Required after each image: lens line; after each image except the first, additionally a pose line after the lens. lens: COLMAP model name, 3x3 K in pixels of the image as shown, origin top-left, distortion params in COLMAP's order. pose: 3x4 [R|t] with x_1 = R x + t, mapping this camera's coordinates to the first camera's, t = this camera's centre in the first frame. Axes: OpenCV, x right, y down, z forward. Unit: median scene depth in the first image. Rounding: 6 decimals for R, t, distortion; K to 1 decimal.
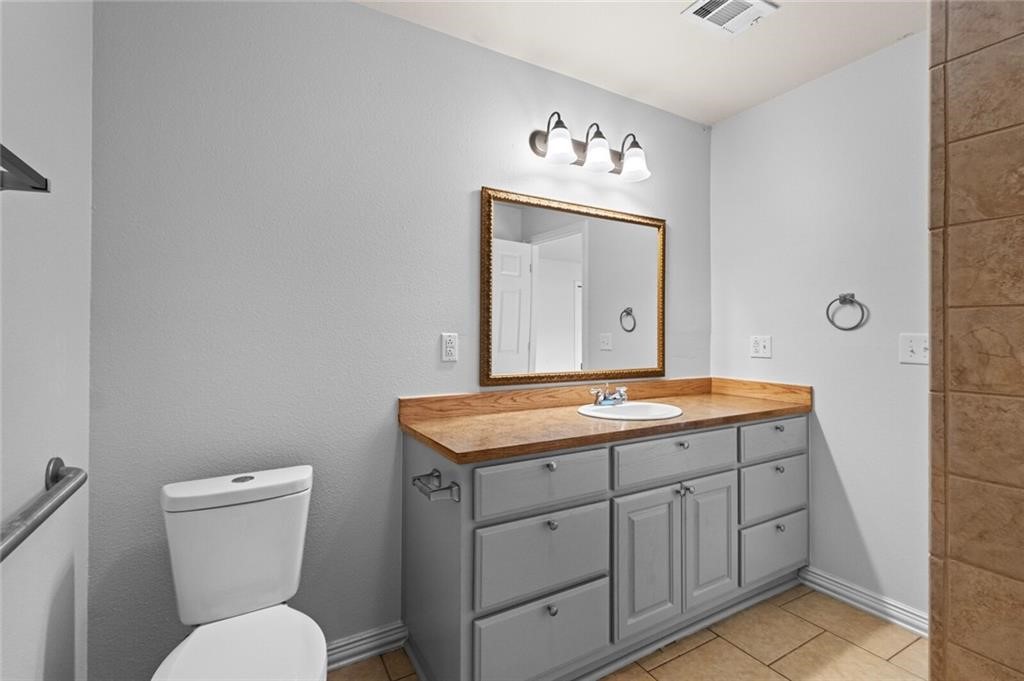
lens RADIAL K [[467.0, 0, 510.9], [0, 467.0, 334.1], [0, 0, 1]] dist [0.000973, -0.000541]
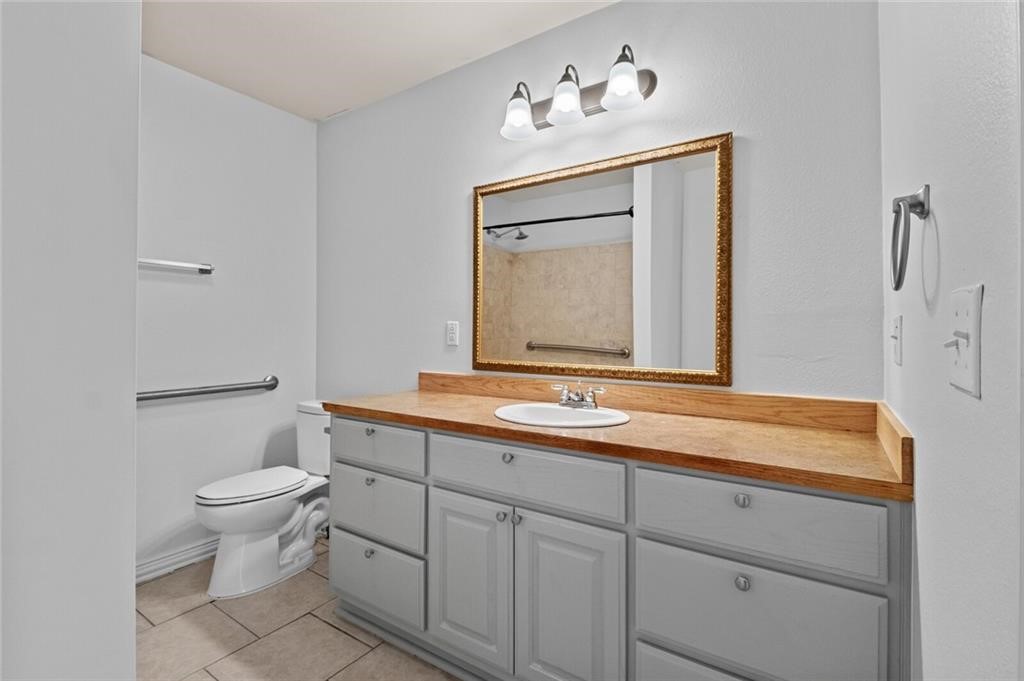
lens RADIAL K [[467.0, 0, 510.9], [0, 467.0, 334.1], [0, 0, 1]] dist [0.000973, -0.000541]
pose [[0.437423, 0.004327, -0.899246, 0.988965], [0.003907, 0.999970, 0.006713, 0.021836], [0.899248, -0.006450, 0.437393, 0.612349]]
